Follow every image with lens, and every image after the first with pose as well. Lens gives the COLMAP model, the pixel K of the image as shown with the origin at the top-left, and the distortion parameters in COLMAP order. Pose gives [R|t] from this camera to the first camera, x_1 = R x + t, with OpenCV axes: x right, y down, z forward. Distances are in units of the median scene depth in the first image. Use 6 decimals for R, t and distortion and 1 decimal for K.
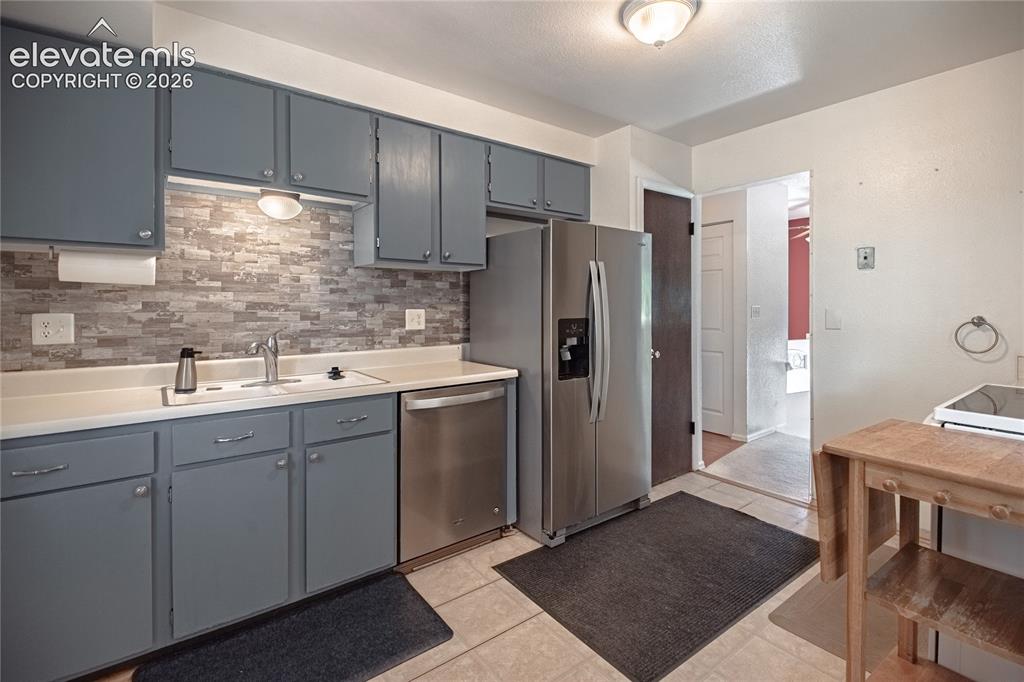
lens RADIAL K [[463.6, 0, 520.0], [0, 463.6, 308.8], [0, 0, 1]] dist [0.042703, -0.031717]
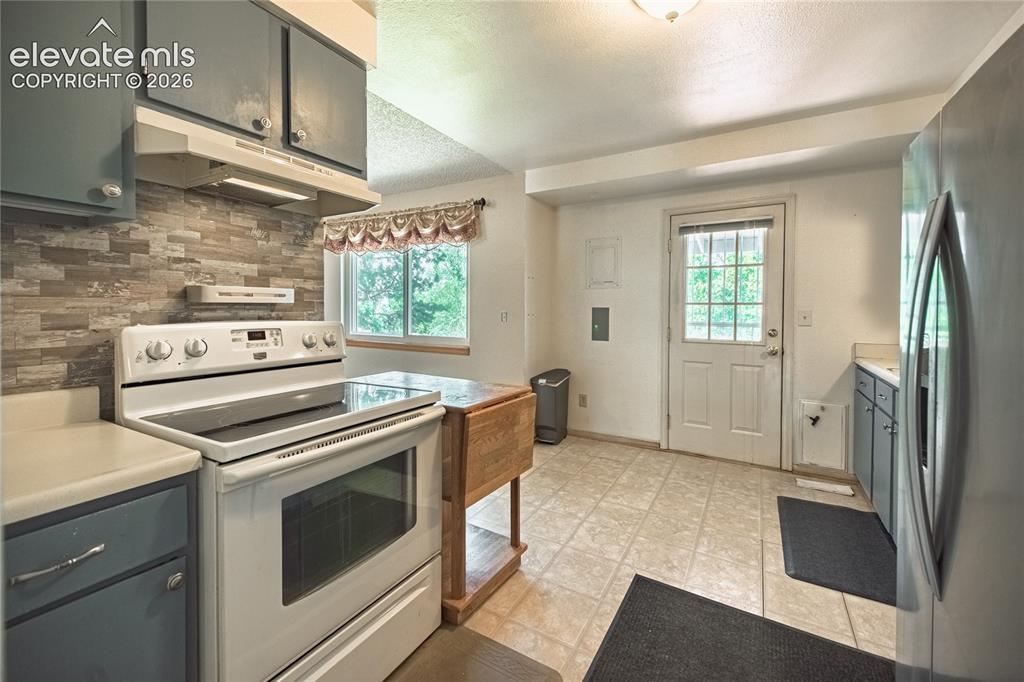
lens RADIAL K [[425.3, 0, 511.9], [0, 425.3, 320.1], [0, 0, 1]] dist [0.009537, -0.000240]
pose [[-0.927338, 0.013295, -0.373990, 0.706884], [-0.000350, 0.999337, 0.036393, -0.010073], [0.374226, 0.033880, -0.926719, 1.314133]]
